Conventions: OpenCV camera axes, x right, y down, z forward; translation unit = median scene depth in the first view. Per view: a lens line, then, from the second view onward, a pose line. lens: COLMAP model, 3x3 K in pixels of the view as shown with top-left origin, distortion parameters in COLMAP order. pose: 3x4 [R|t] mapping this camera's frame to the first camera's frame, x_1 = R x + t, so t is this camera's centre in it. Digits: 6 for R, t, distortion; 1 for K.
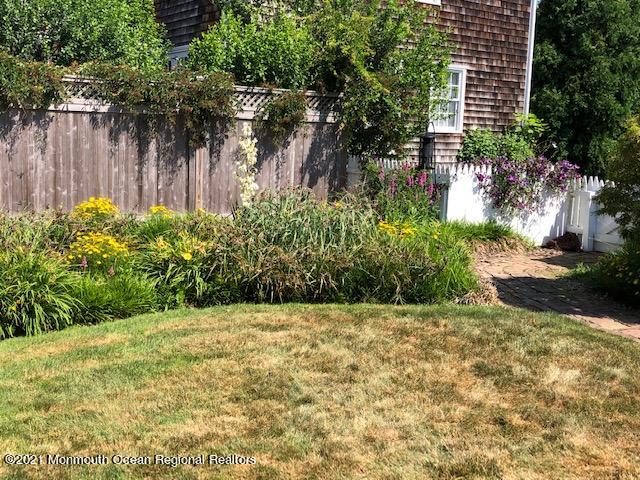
lens RADIAL K [[748.9, 0, 316.6], [0, 748.9, 240.0], [0, 0, 1]] dist [0.011401, 0.000000]
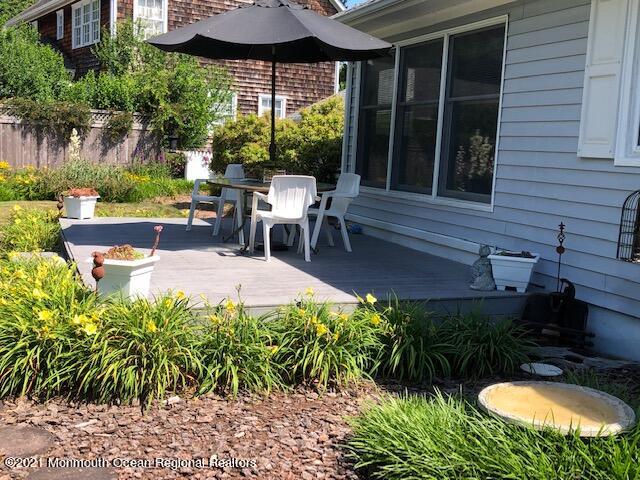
lens RADIAL K [[748.9, 0, 323.3], [0, 748.9, 240.3], [0, 0, 1]] dist [0.011401, 0.000000]
pose [[0.999535, 0.013921, -0.027124, 0.524350], [-0.014486, 0.999680, -0.020743, 0.152446], [0.026827, 0.021126, 0.999417, -0.860097]]
